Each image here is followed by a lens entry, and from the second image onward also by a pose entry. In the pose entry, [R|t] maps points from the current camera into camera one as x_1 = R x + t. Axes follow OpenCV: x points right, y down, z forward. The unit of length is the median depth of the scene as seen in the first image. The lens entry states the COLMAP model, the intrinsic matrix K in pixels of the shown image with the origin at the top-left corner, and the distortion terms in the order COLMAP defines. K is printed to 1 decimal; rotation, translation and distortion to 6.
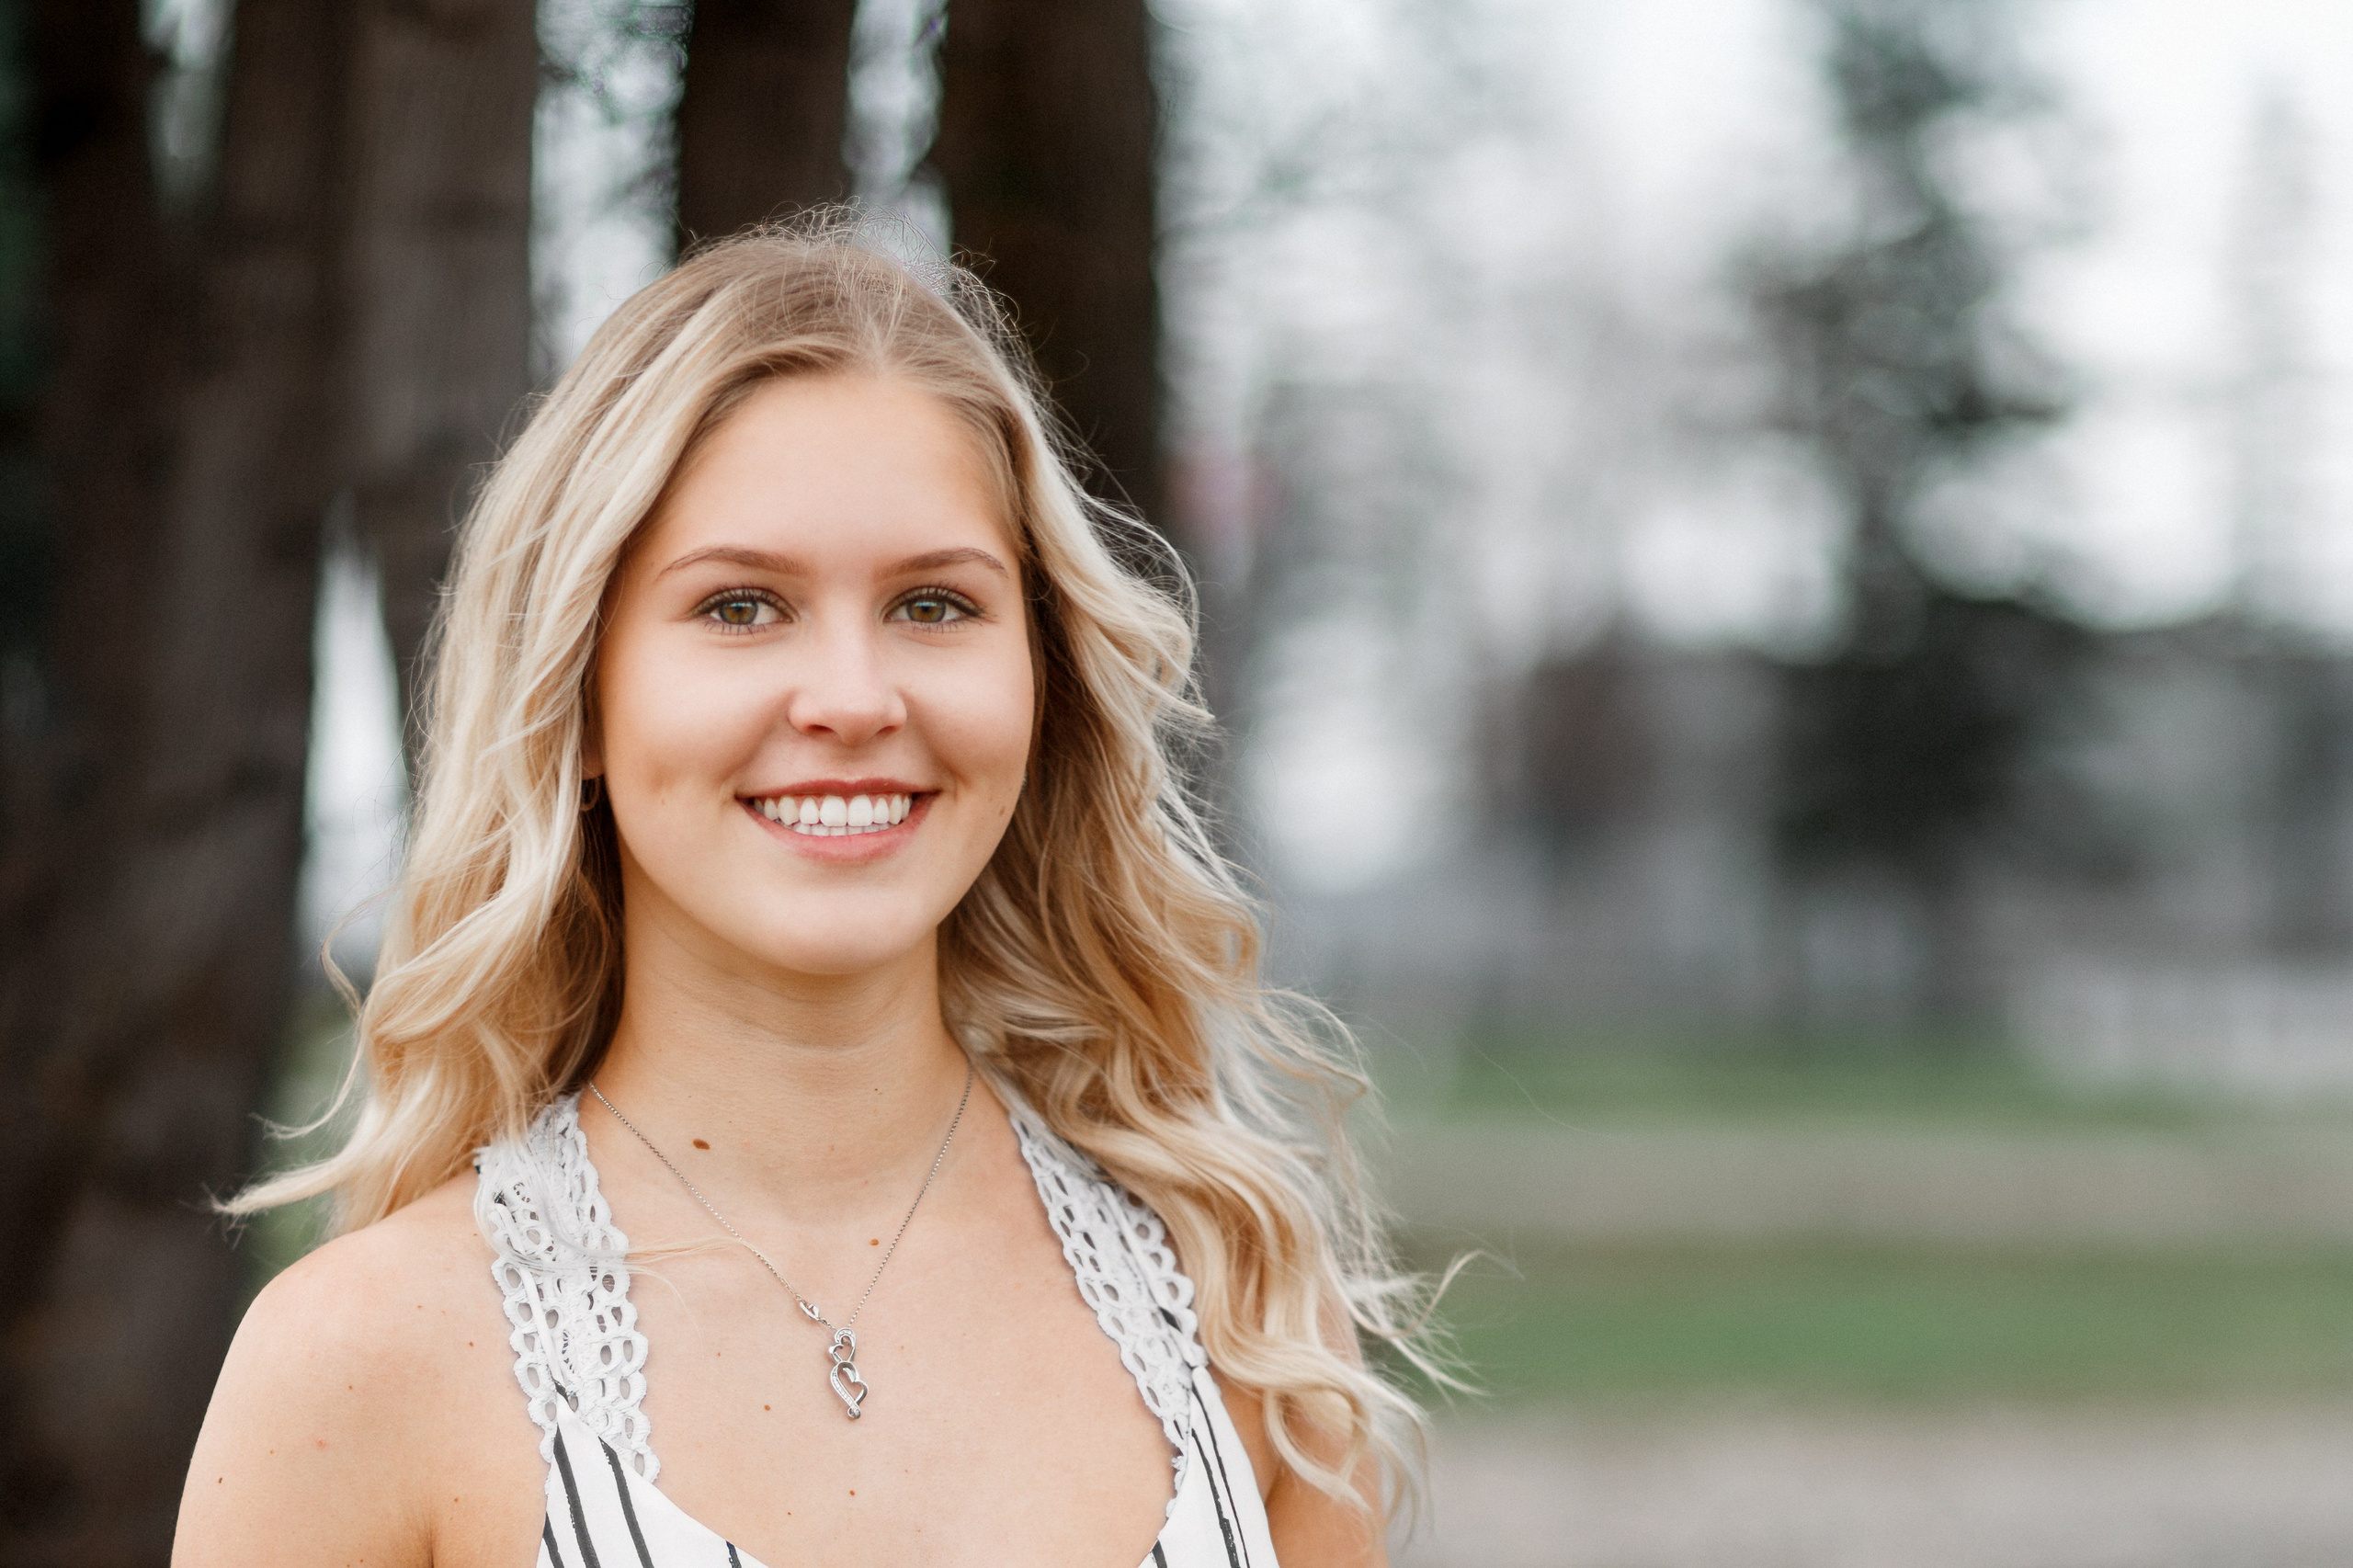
lens RADIAL K [[5632.9, 0, 1176.5], [0, 5632.9, 784.0], [0, 0, 1]] dist [-0.090700, 0.477244]
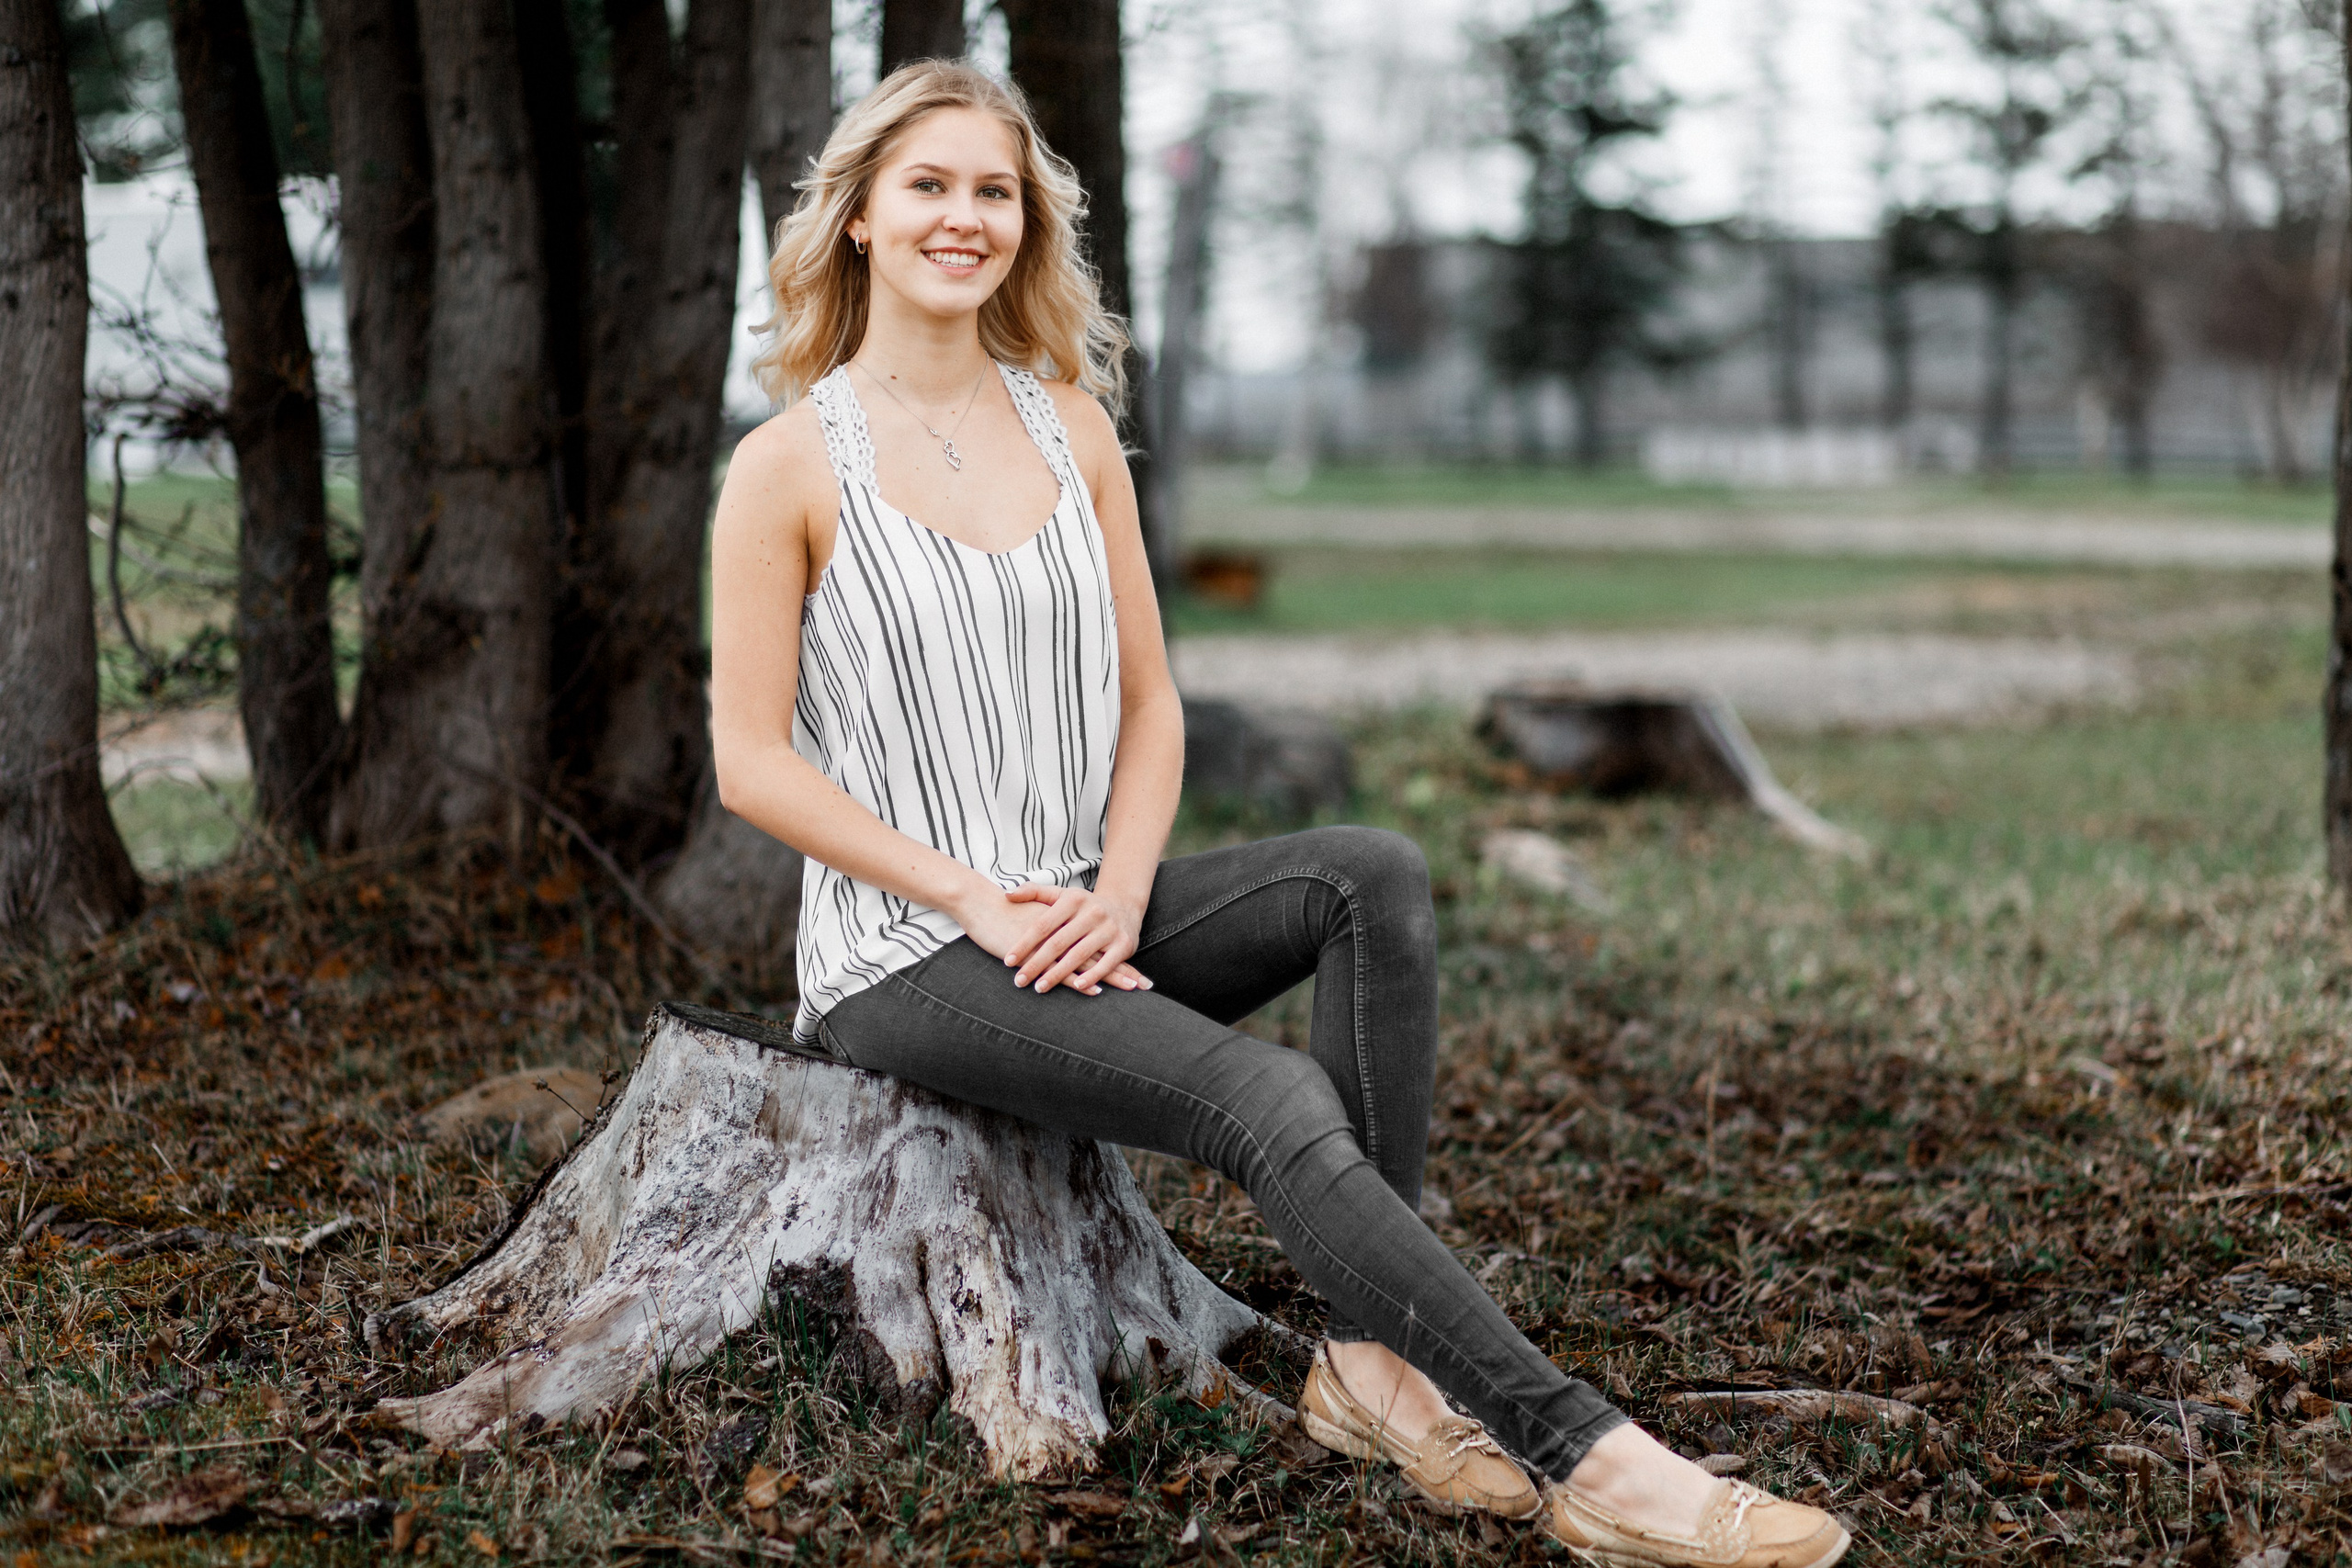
lens RADIAL K [[5630.1, 0, 1176.0], [0, 5630.1, 784.0], [0, 0, 1]] dist [-0.090700, 0.477244]
pose [[0.998926, -0.006925, -0.045812, 0.135926], [0.009224, 0.998698, 0.050166, 0.092535], [0.045405, -0.050535, 0.997690, -1.336333]]
